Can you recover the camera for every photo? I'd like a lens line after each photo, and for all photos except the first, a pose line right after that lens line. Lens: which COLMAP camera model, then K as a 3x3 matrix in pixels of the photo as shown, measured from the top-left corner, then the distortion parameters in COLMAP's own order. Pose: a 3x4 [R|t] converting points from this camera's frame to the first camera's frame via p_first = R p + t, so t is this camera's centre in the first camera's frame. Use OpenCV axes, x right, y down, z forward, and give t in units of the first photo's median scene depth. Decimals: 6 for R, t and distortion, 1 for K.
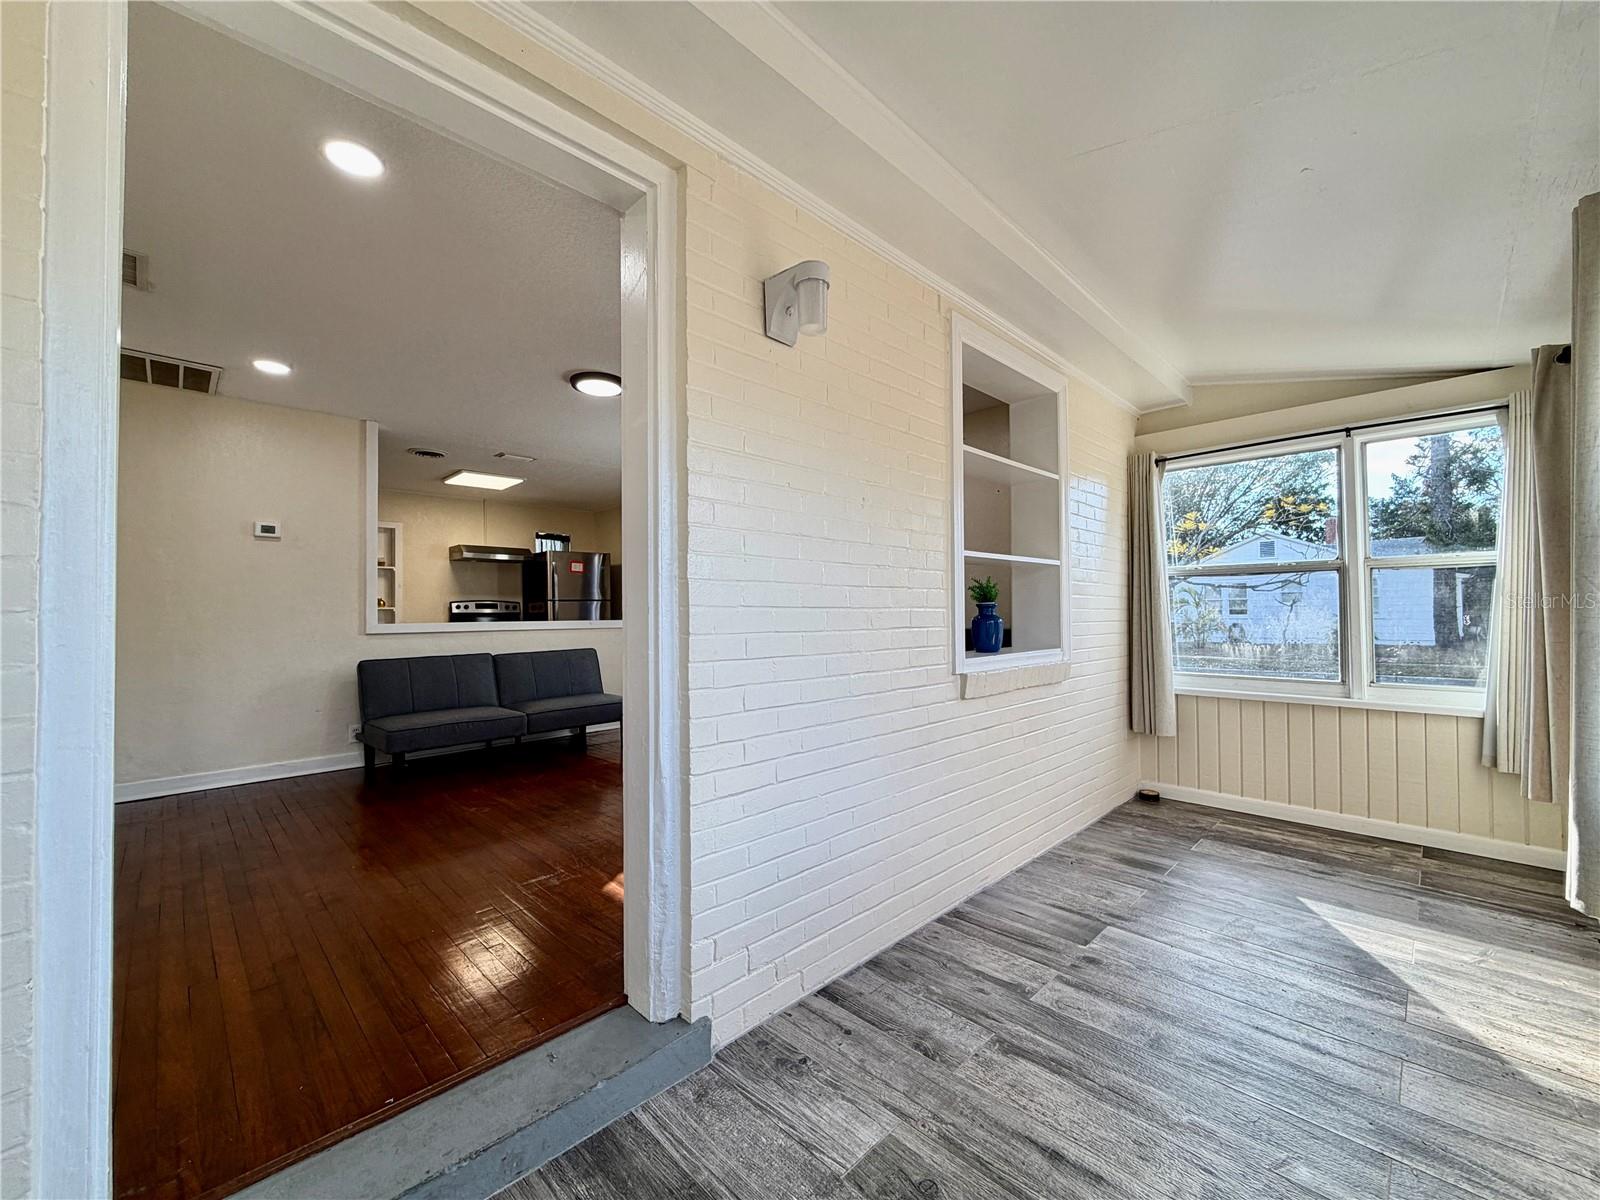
lens RADIAL K [[643.5, 0, 797.6], [0, 643.5, 602.4], [0, 0, 1]] dist [0.001766, 0.000150]
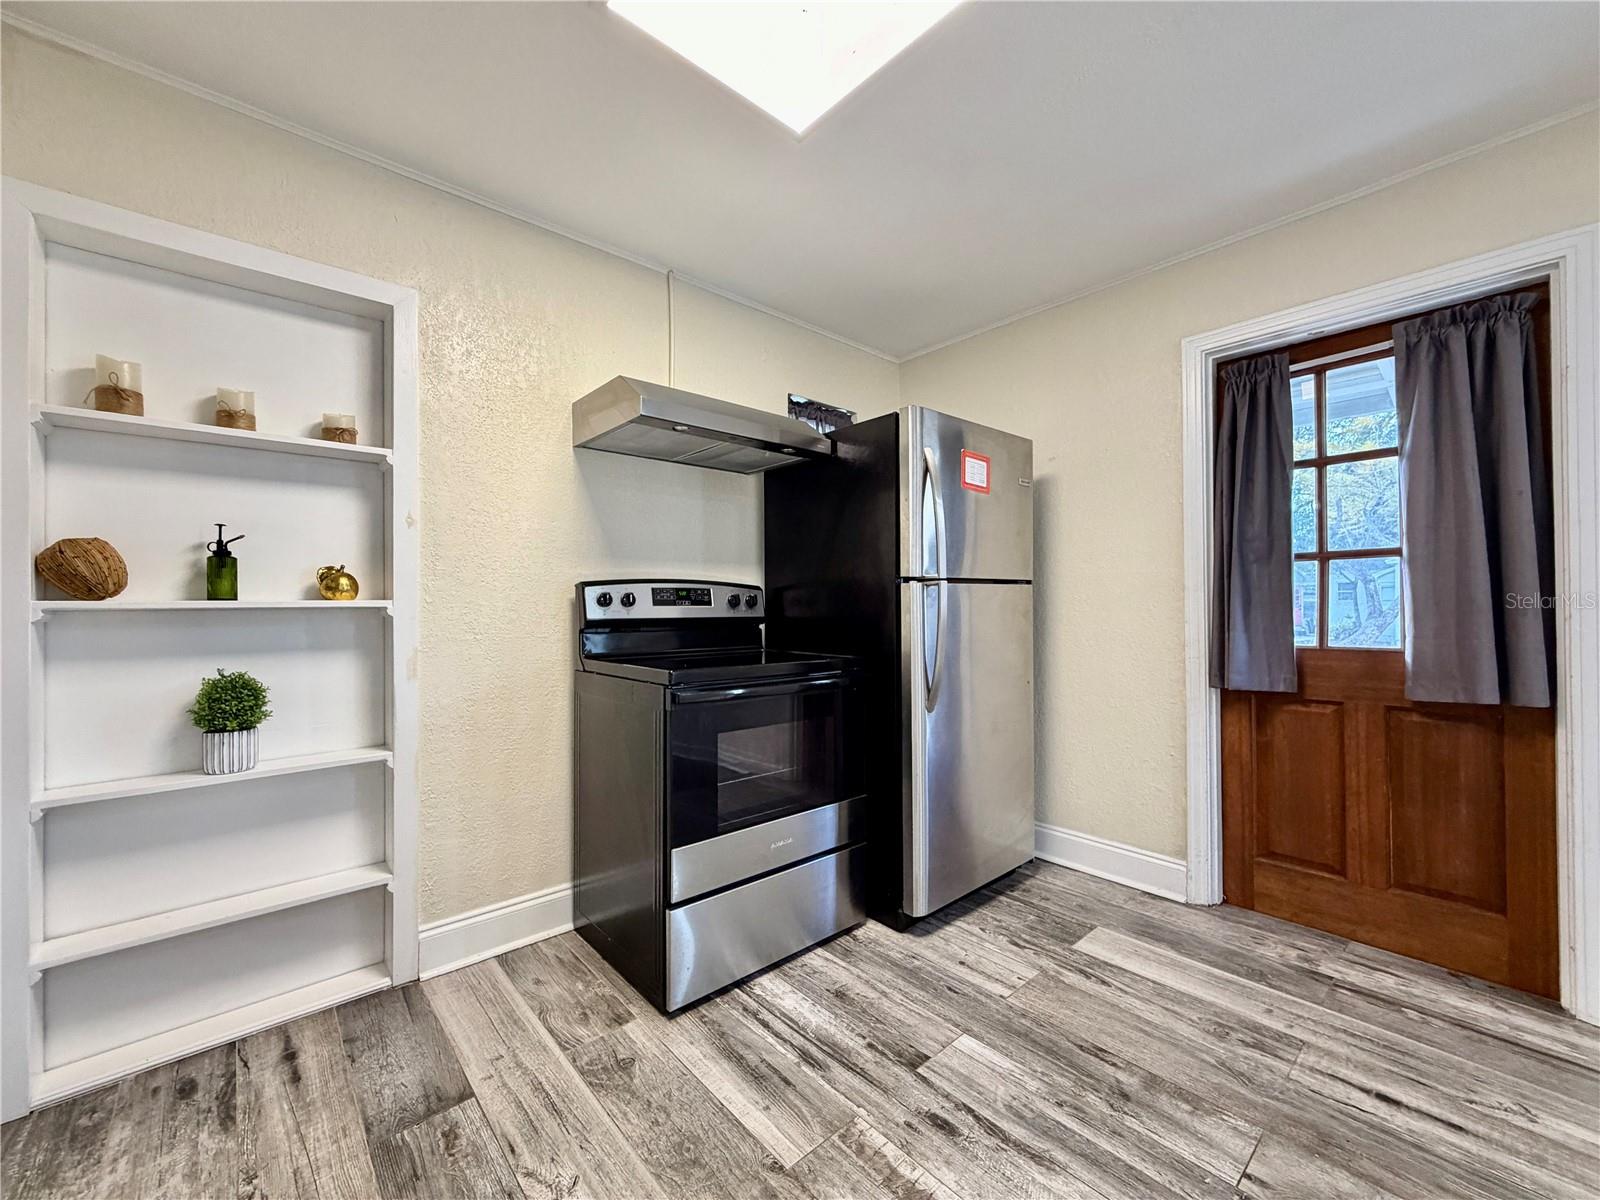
lens RADIAL K [[638.4, 0, 797.3], [0, 638.4, 601.8], [0, 0, 1]] dist [0.000206, -0.000125]
pose [[0.998998, 0.005810, -0.044373, -0.461447], [-0.005135, 0.999870, 0.015307, 0.003169], [0.044456, -0.015064, 0.998898, 0.768645]]
